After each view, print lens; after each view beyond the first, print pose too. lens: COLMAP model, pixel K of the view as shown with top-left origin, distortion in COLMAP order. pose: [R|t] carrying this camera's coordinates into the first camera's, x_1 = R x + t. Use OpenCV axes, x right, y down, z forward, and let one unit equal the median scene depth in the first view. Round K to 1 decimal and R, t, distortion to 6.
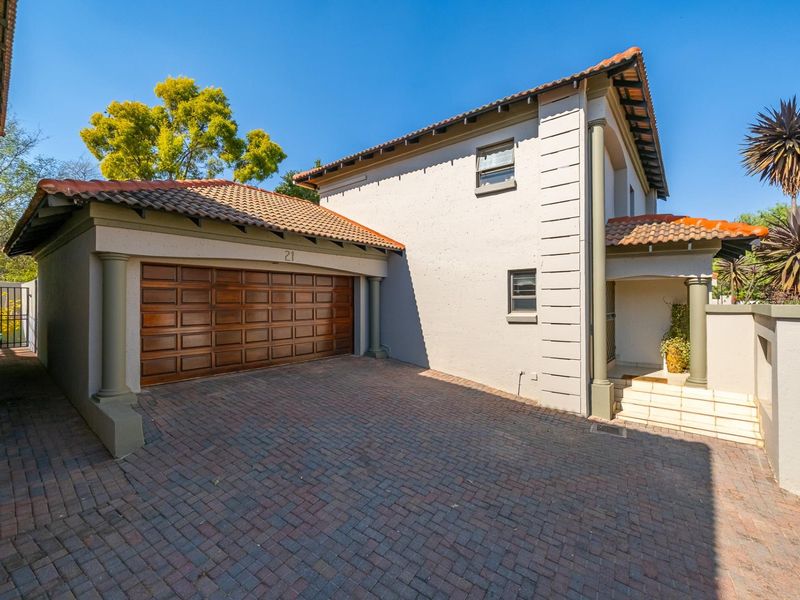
lens RADIAL K [[348.0, 0, 404.2], [0, 348.0, 300.4], [0, 0, 1]] dist [-0.002501, 0.002934]
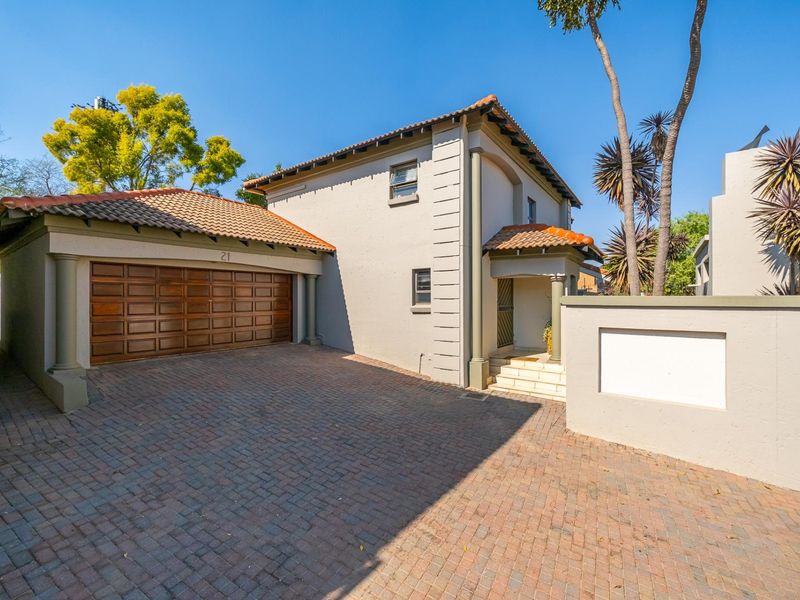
lens RADIAL K [[348.0, 0, 401.4], [0, 348.0, 300.1], [0, 0, 1]] dist [-0.002501, 0.002934]
pose [[0.999079, 0.001222, 0.042887, 0.235548], [-0.001420, 0.999988, 0.004585, 0.015523], [-0.042881, -0.004642, 0.999069, -0.222310]]
